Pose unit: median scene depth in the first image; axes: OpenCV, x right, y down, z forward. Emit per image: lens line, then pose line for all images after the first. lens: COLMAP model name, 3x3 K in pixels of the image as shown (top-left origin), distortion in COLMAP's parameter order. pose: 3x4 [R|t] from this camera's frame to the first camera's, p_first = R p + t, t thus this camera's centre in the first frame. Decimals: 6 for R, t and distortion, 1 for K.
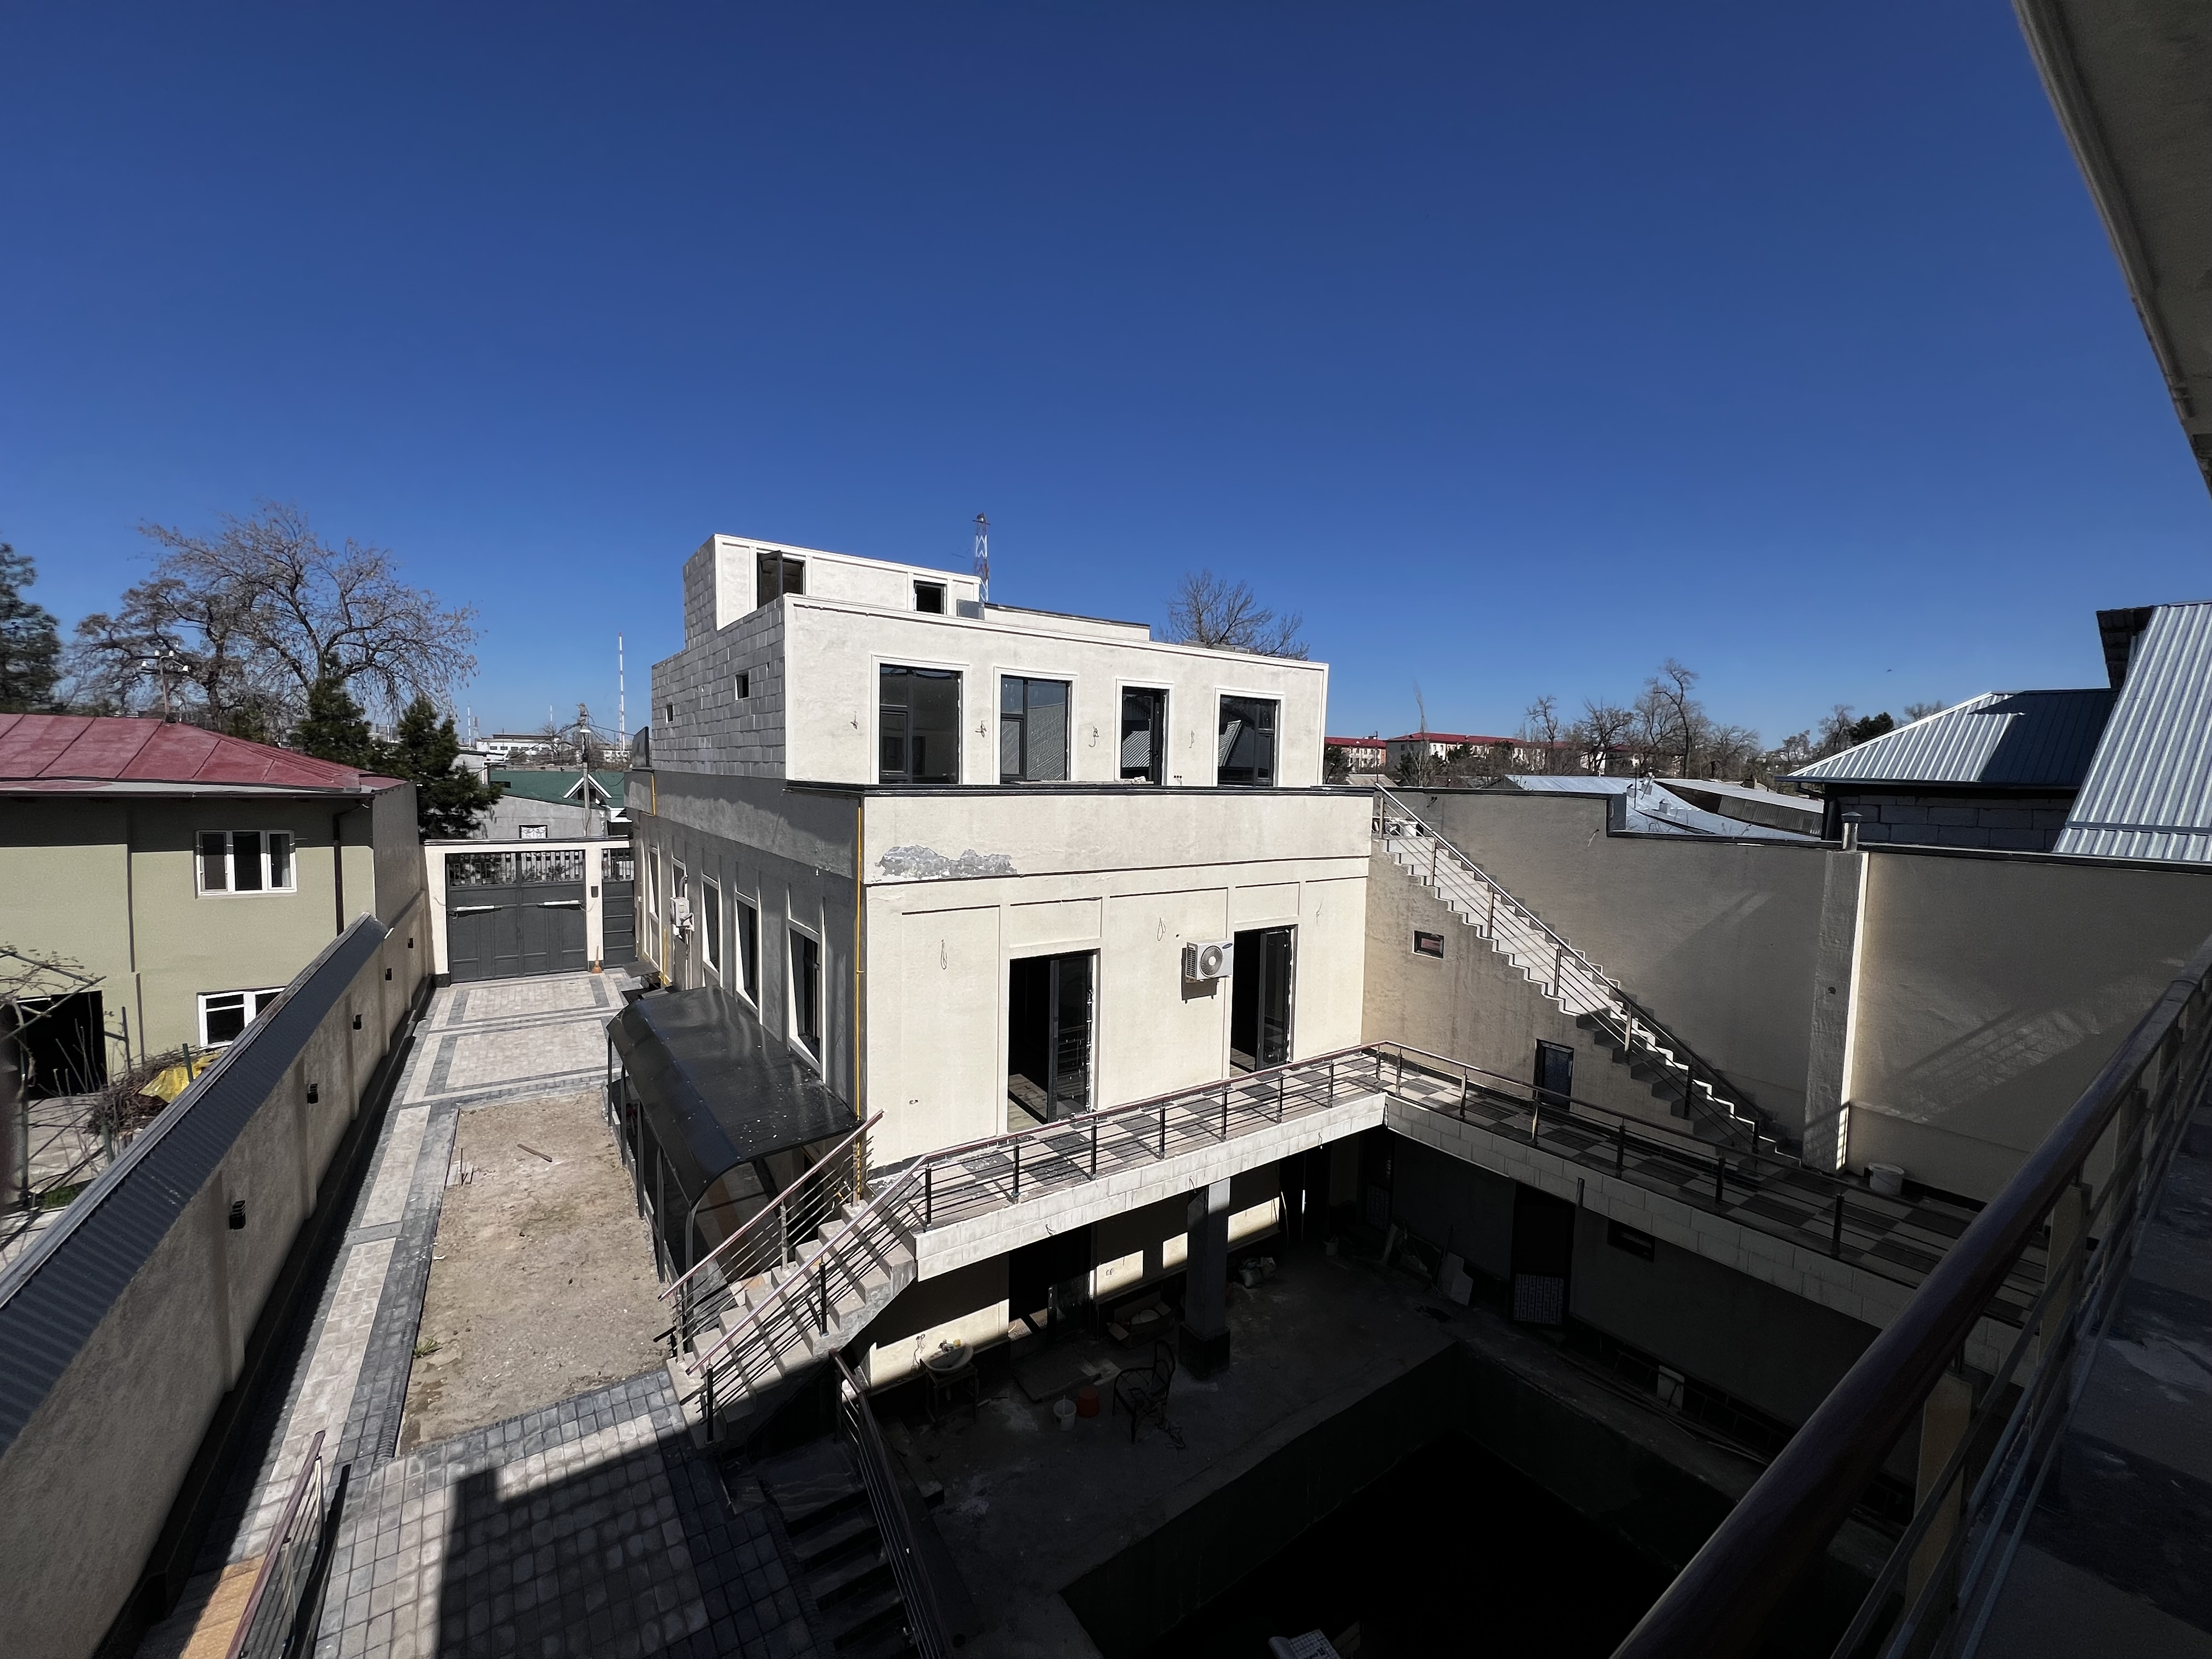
lens RADIAL K [[887.6, 0, 1100.9], [0, 887.6, 840.6], [0, 0, 1]] dist [-0.001374, -0.000046]
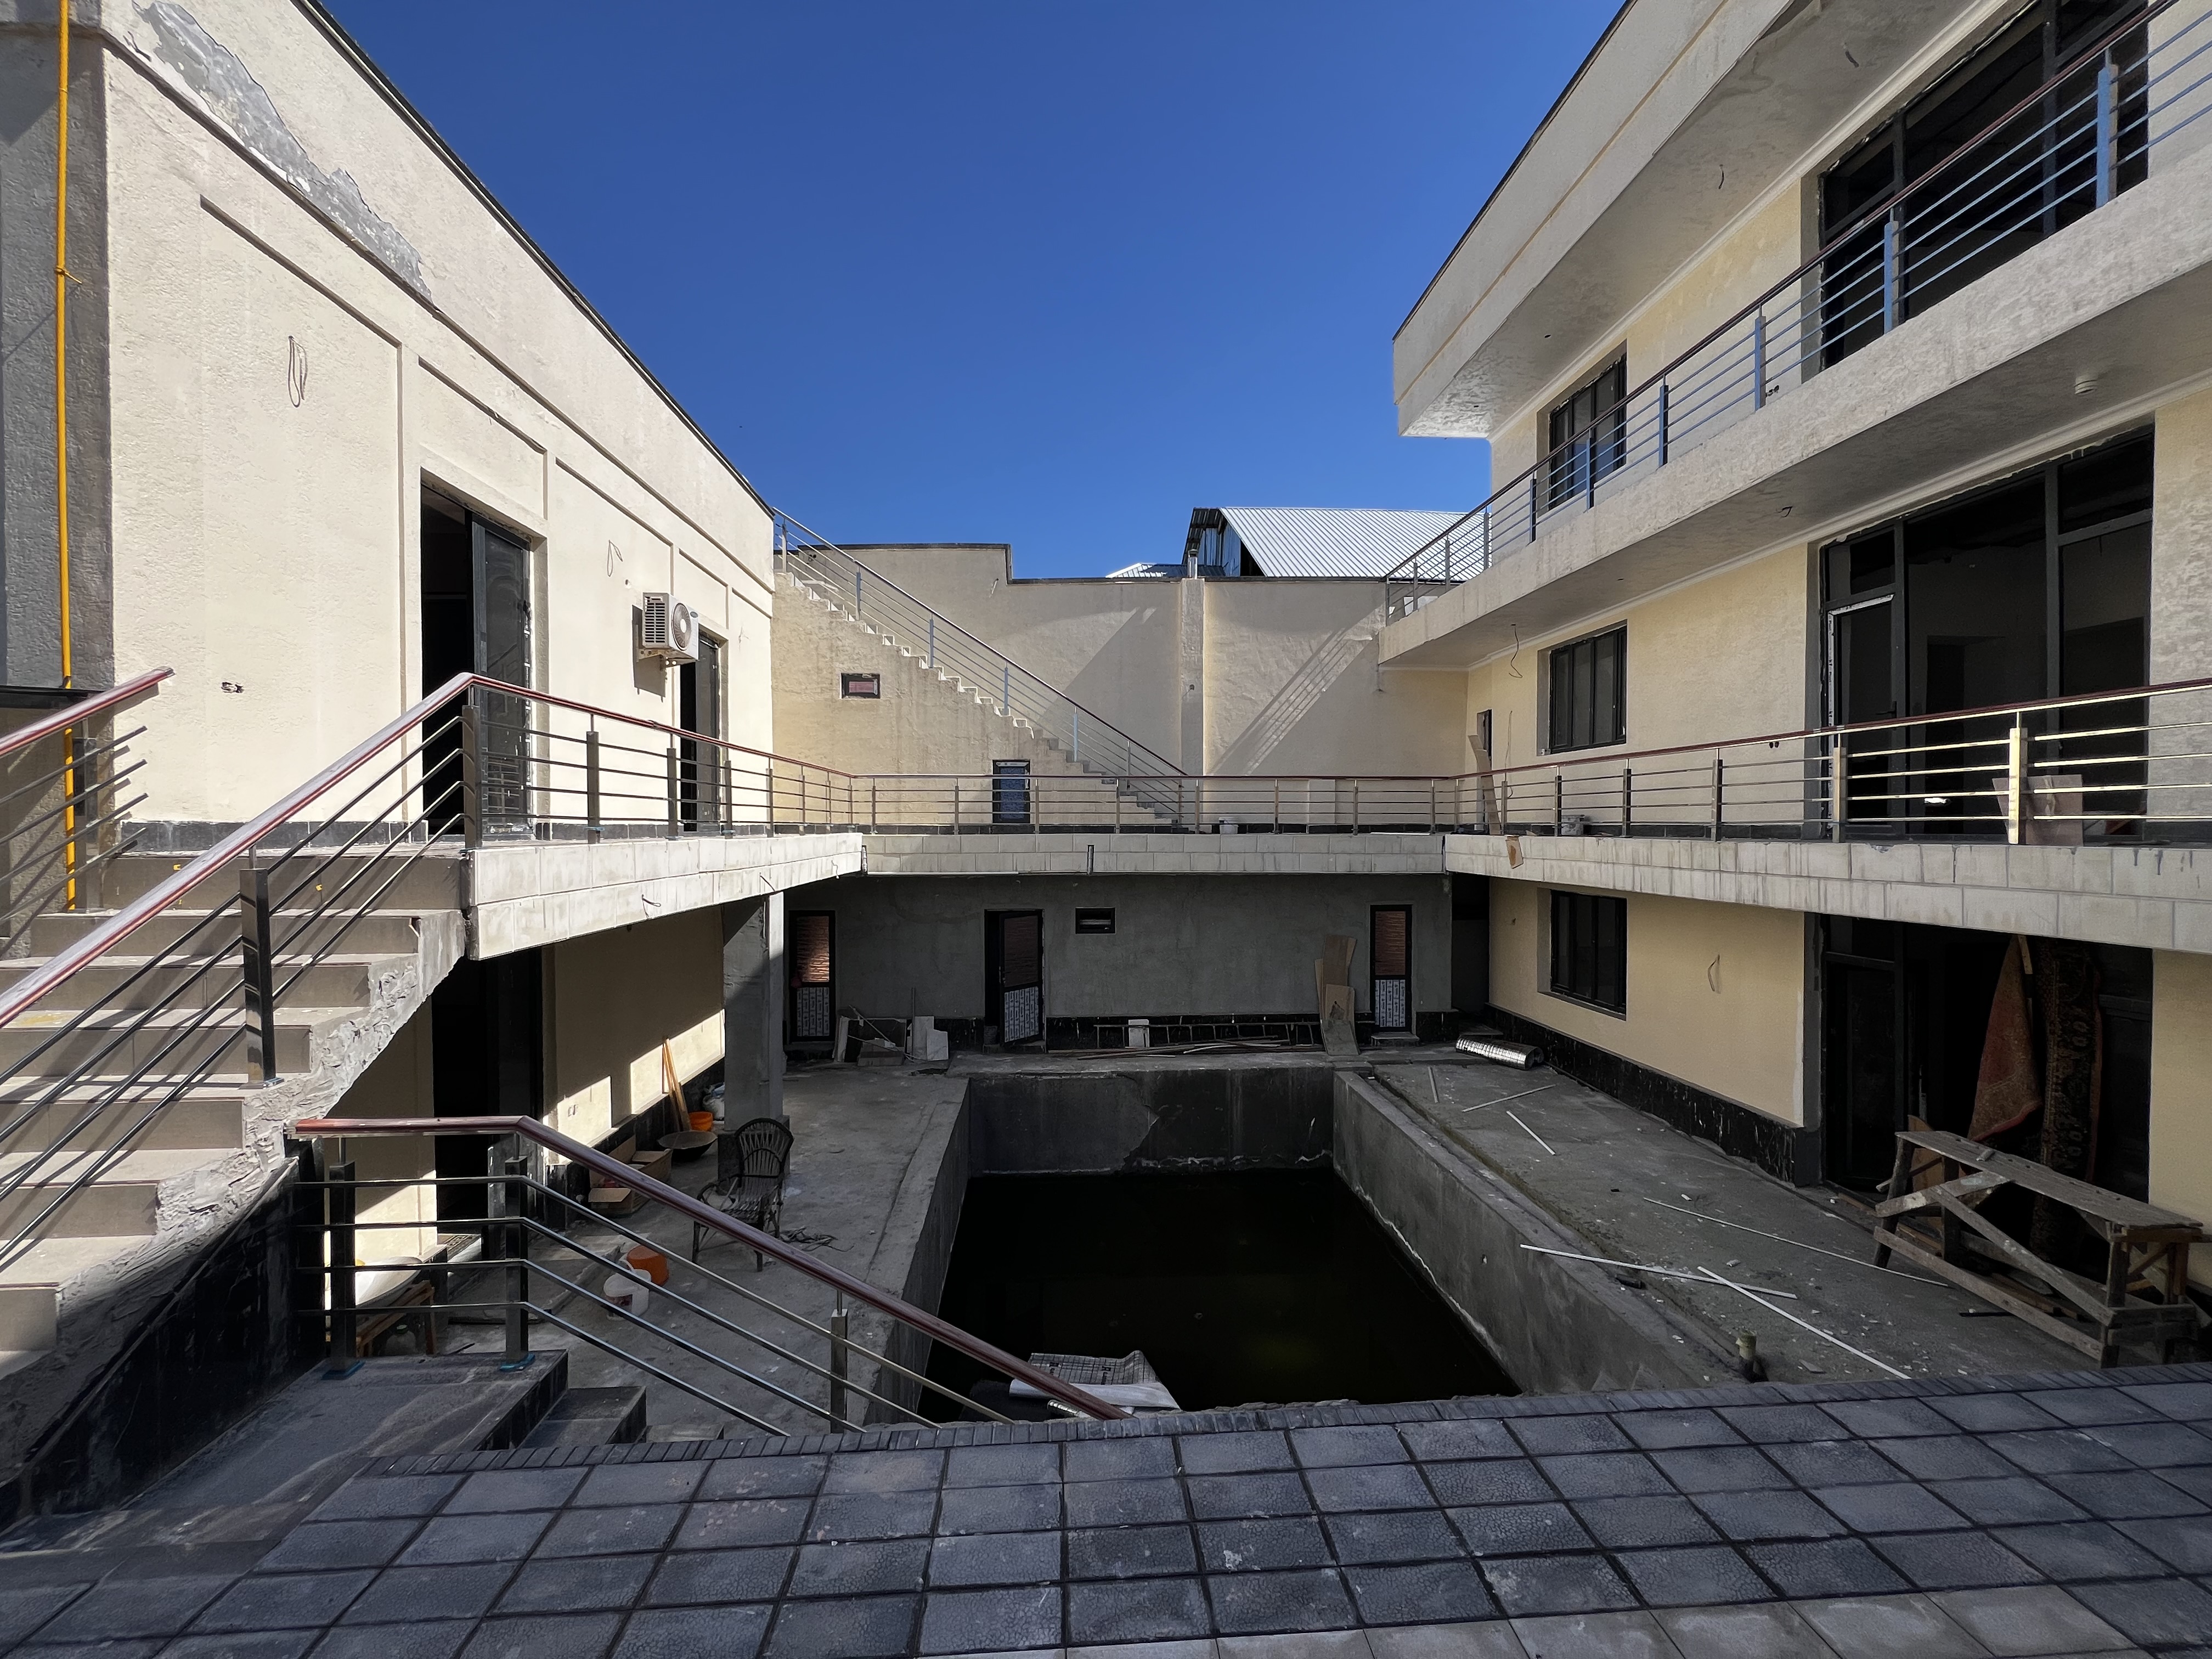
lens RADIAL K [[887.6, 0, 1100.9], [0, 887.6, 840.6], [0, 0, 1]] dist [-0.001374, -0.000046]
pose [[0.532902, -0.030521, 0.845626, -0.302965], [0.074328, 0.997175, -0.010849, 0.349818], [-0.842906, 0.068635, 0.533665, 0.390216]]
